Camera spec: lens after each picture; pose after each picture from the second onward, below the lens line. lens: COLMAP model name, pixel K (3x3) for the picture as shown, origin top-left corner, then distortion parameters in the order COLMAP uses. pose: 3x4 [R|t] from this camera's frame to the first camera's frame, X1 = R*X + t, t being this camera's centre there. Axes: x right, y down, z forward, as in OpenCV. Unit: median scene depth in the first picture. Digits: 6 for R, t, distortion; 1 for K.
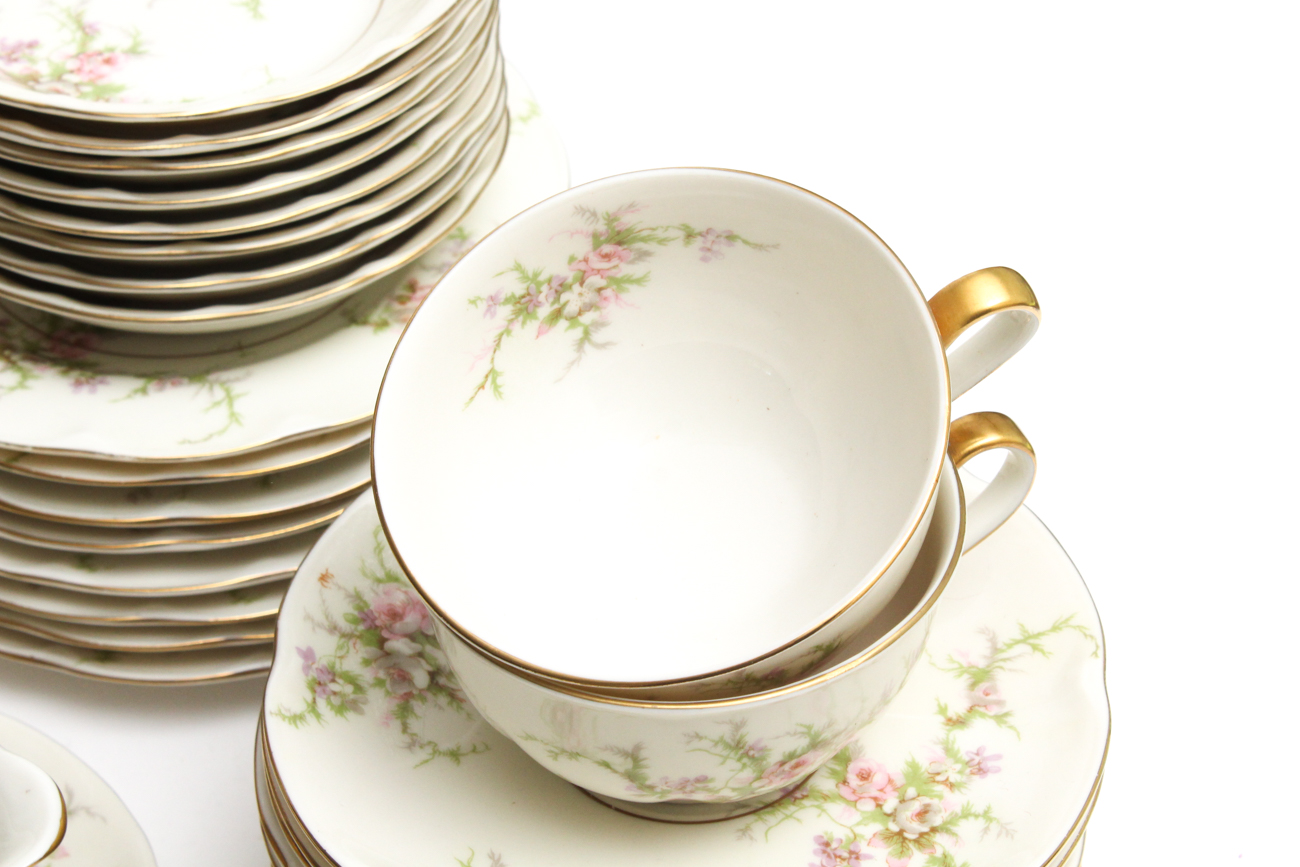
lens RADIAL K [[3364.0, 0, 687.9], [0, 3364.0, 342.4], [0, 0, 1]] dist [0.048938, 0.131343]
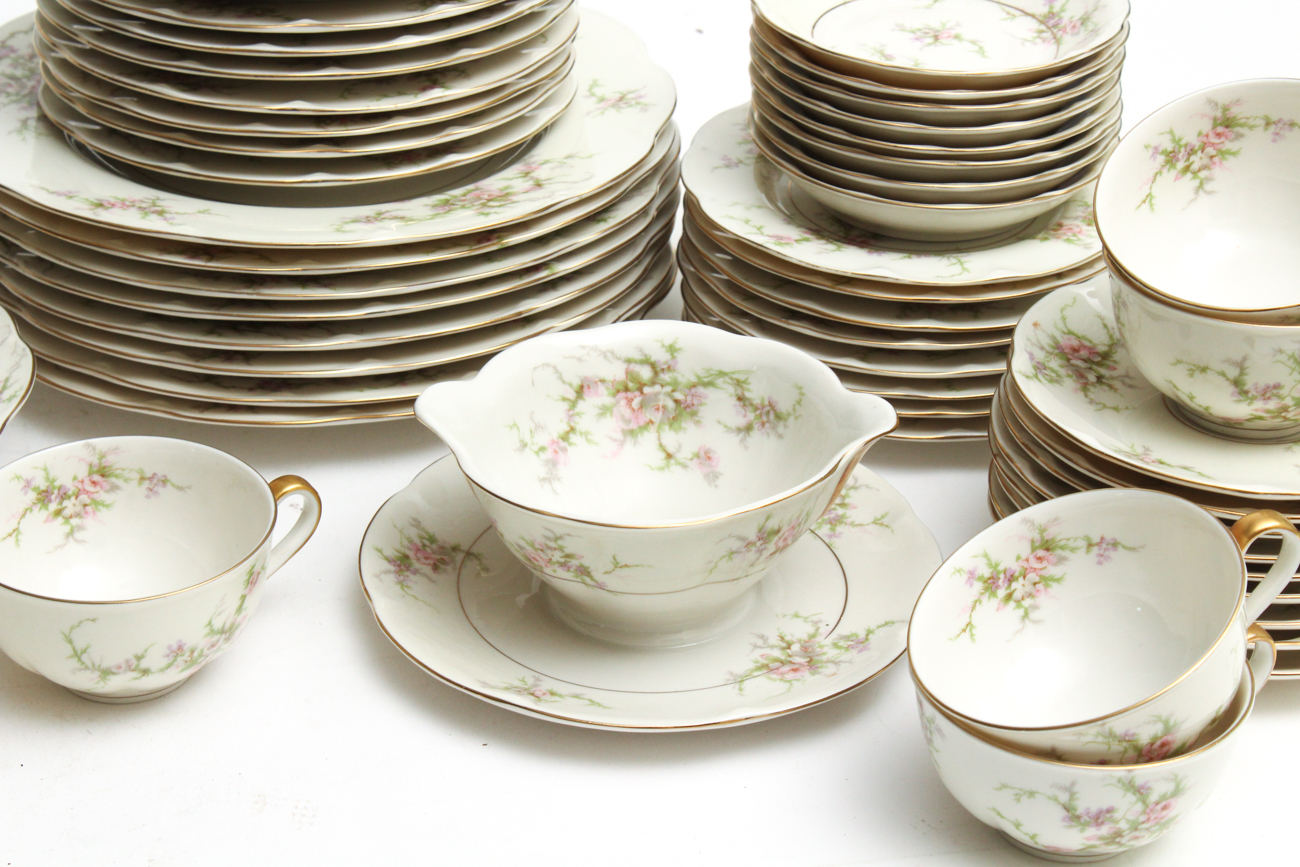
lens RADIAL K [[3026.3, 0, 618.7], [0, 3026.3, 408.3], [0, 0, 1]] dist [0.045248, 0.401129]
pose [[0.993344, 0.061424, -0.097443, -0.173489], [-0.079242, 0.978371, -0.191080, 0.446356], [0.083598, 0.197530, 0.976726, -0.564289]]
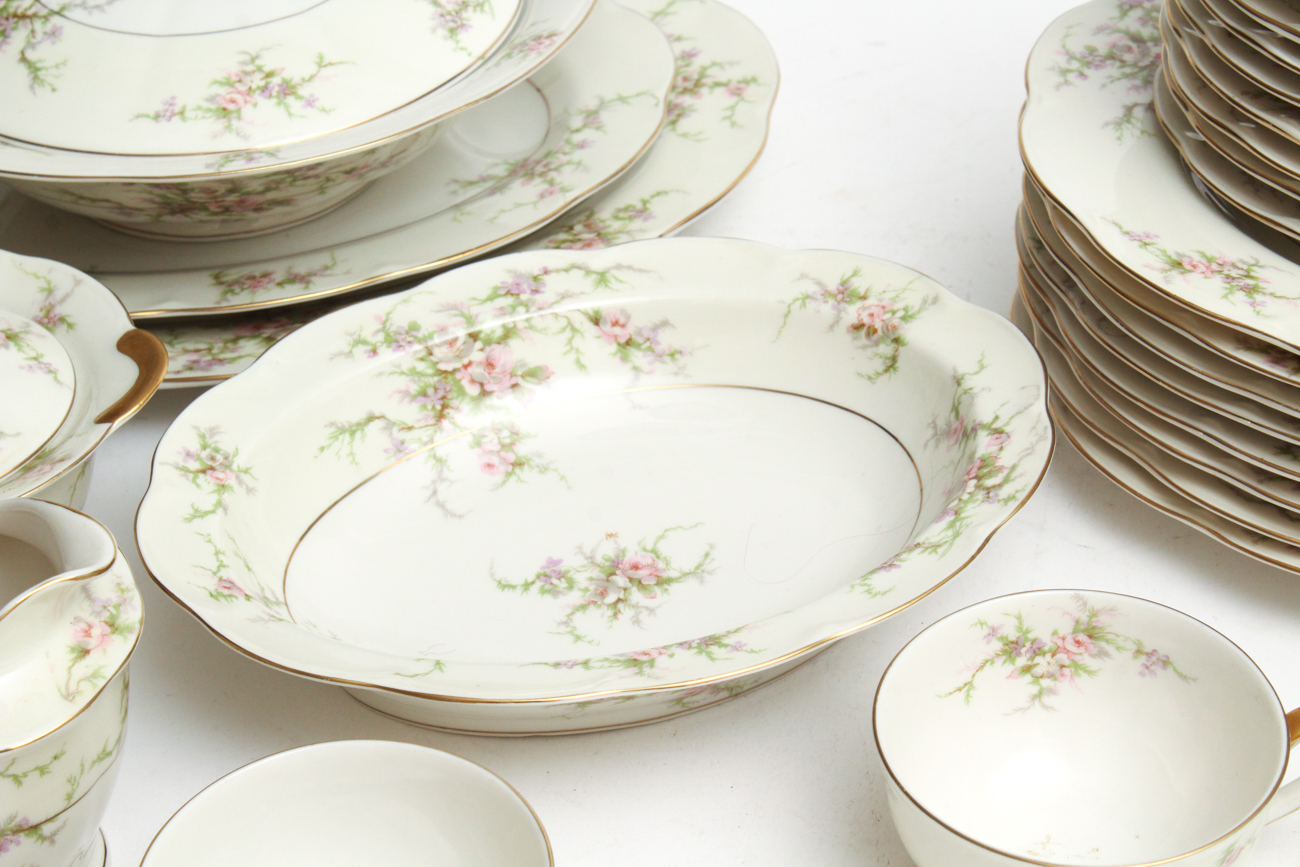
lens RADIAL K [[3026.3, 0, 618.7], [0, 3026.3, 408.3], [0, 0, 1]] dist [0.045248, 0.401129]
pose [[0.841205, 0.286527, -0.458560, -0.213461], [-0.314649, 0.949076, 0.015815, 0.147148], [0.439740, 0.130982, 0.888523, -0.229980]]
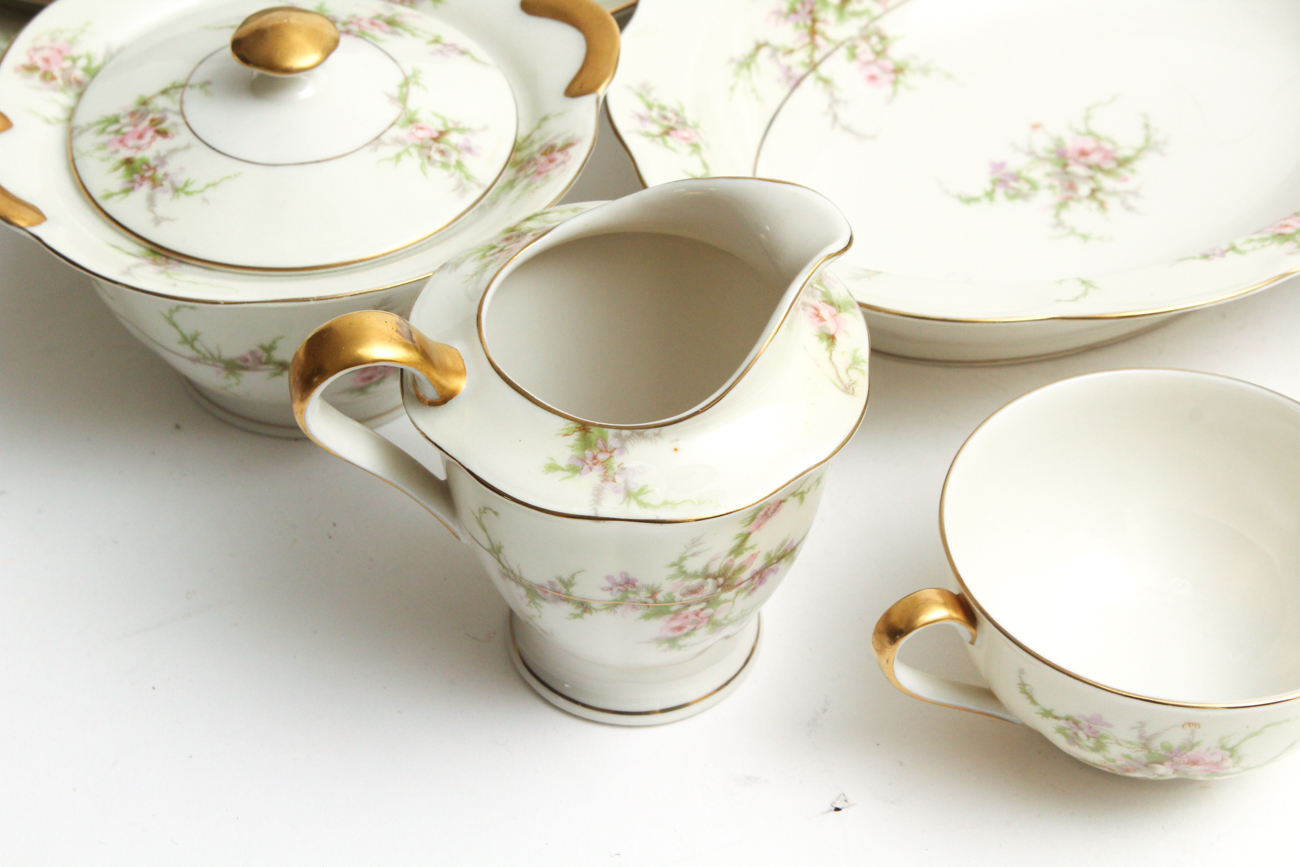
lens RADIAL K [[3026.3, 0, 618.7], [0, 3026.3, 408.3], [0, 0, 1]] dist [0.045248, 0.401129]
pose [[0.978833, 0.139428, -0.149821, -0.813305], [-0.131711, 0.989453, 0.060297, 0.291892], [0.156648, -0.039287, 0.986873, -0.272978]]
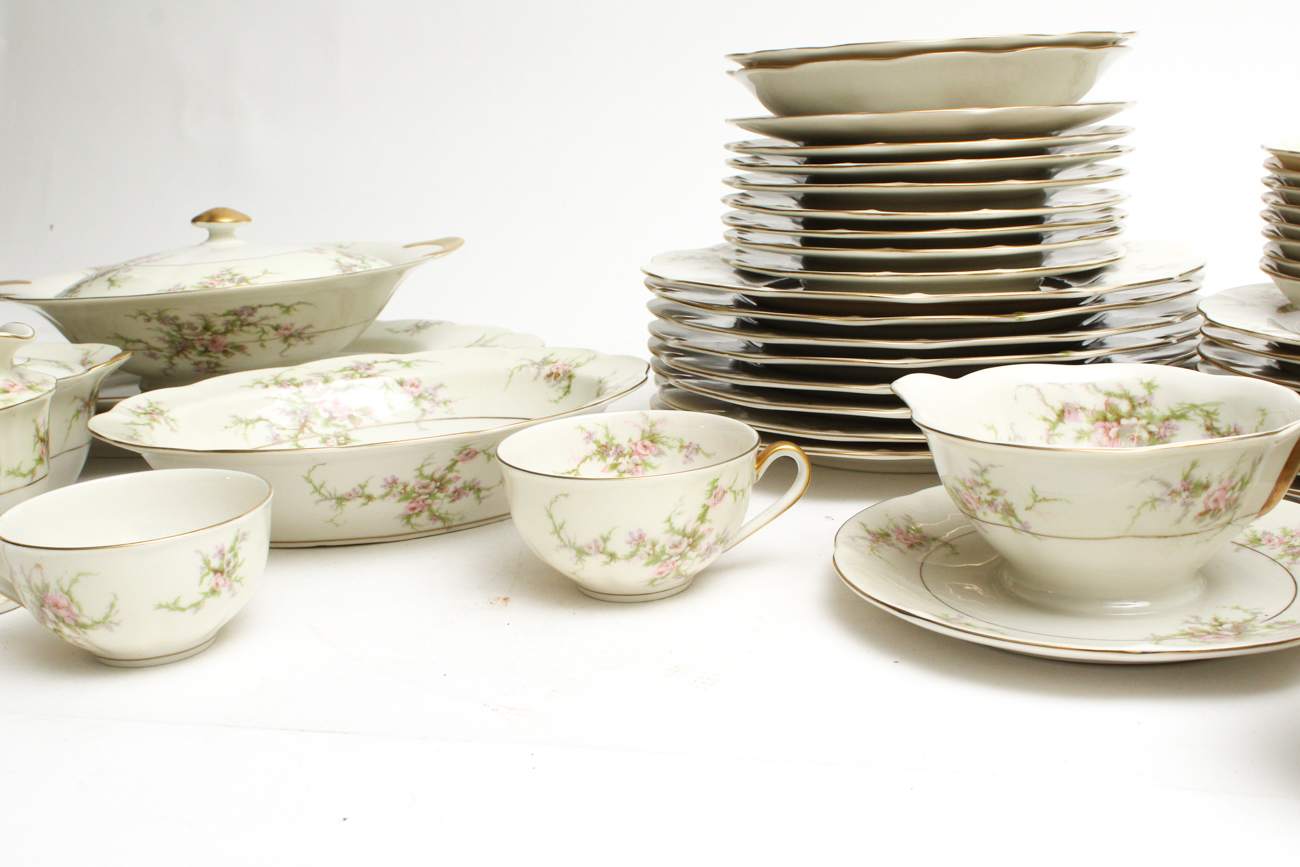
lens RADIAL K [[1478.4, 0, 587.7], [0, 1478.4, 439.4], [0, 0, 1]] dist [-0.114110, 0.081063]
pose [[0.819945, 0.084974, -0.566100, -0.081245], [-0.319513, 0.888478, -0.329422, 0.530356], [0.474975, 0.450985, 0.755653, 0.230937]]
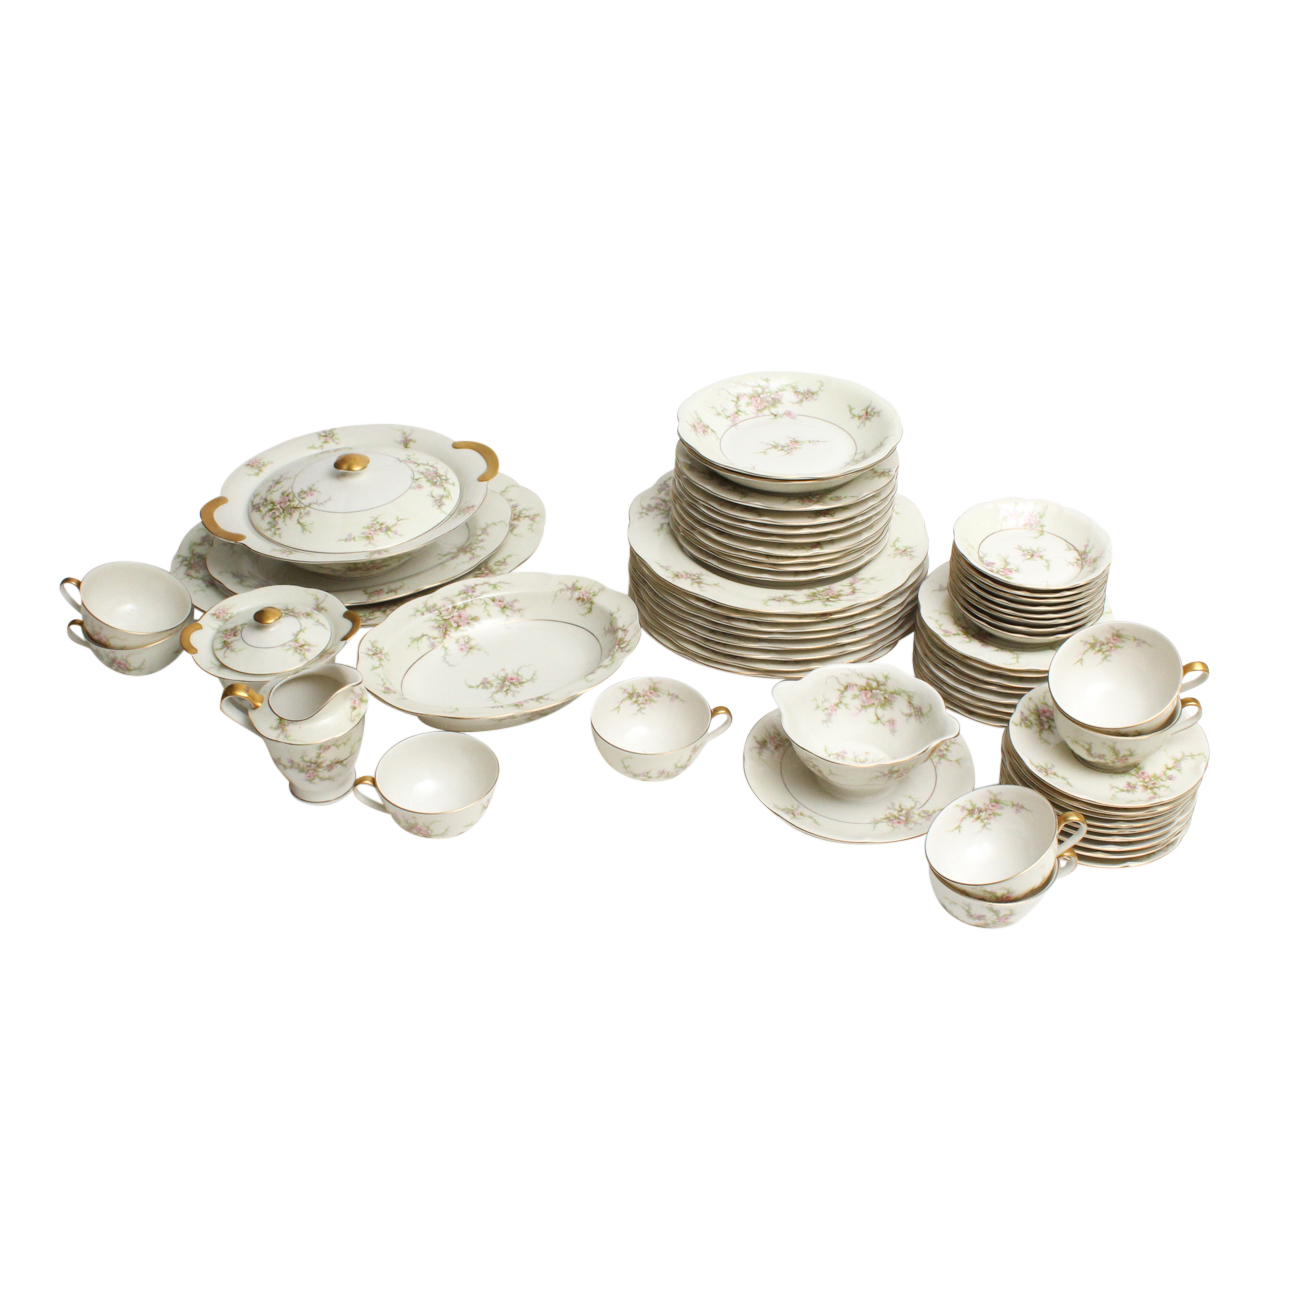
lens RADIAL K [[1586.6, 0, 629.4], [0, 1586.6, 625.2], [0, 0, 1]] dist [-0.156434, 0.071144]
pose [[0.901555, 0.244124, -0.357216, 0.124968], [-0.269342, 0.962798, -0.021793, 0.165807], [0.338606, 0.115861, 0.933768, -1.064134]]
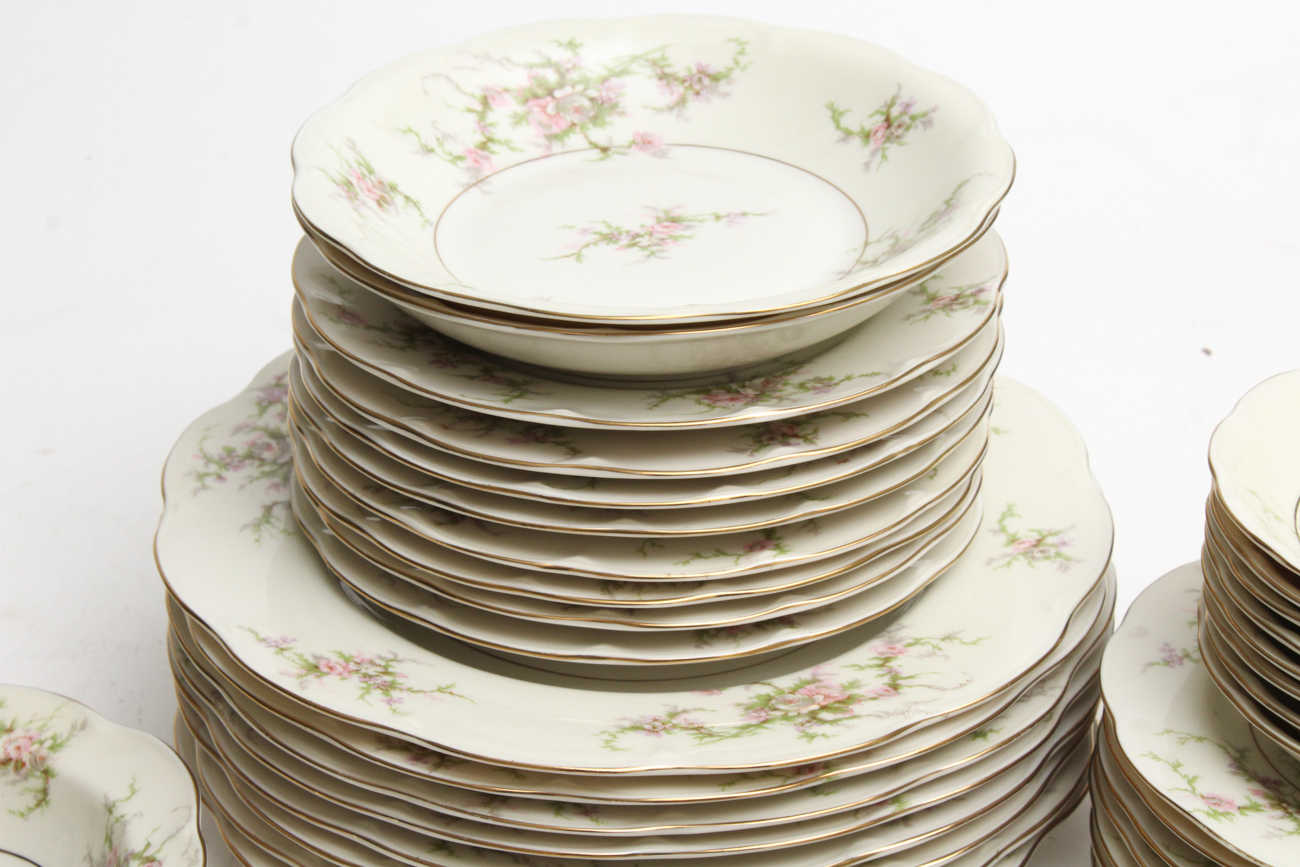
lens RADIAL K [[3026.3, 0, 618.7], [0, 3026.3, 408.3], [0, 0, 1]] dist [0.045248, 0.401129]
pose [[0.943117, 0.154877, -0.294182, -0.145338], [-0.205095, 0.967460, -0.148179, 0.088871], [0.261660, 0.200085, 0.944193, -0.166179]]
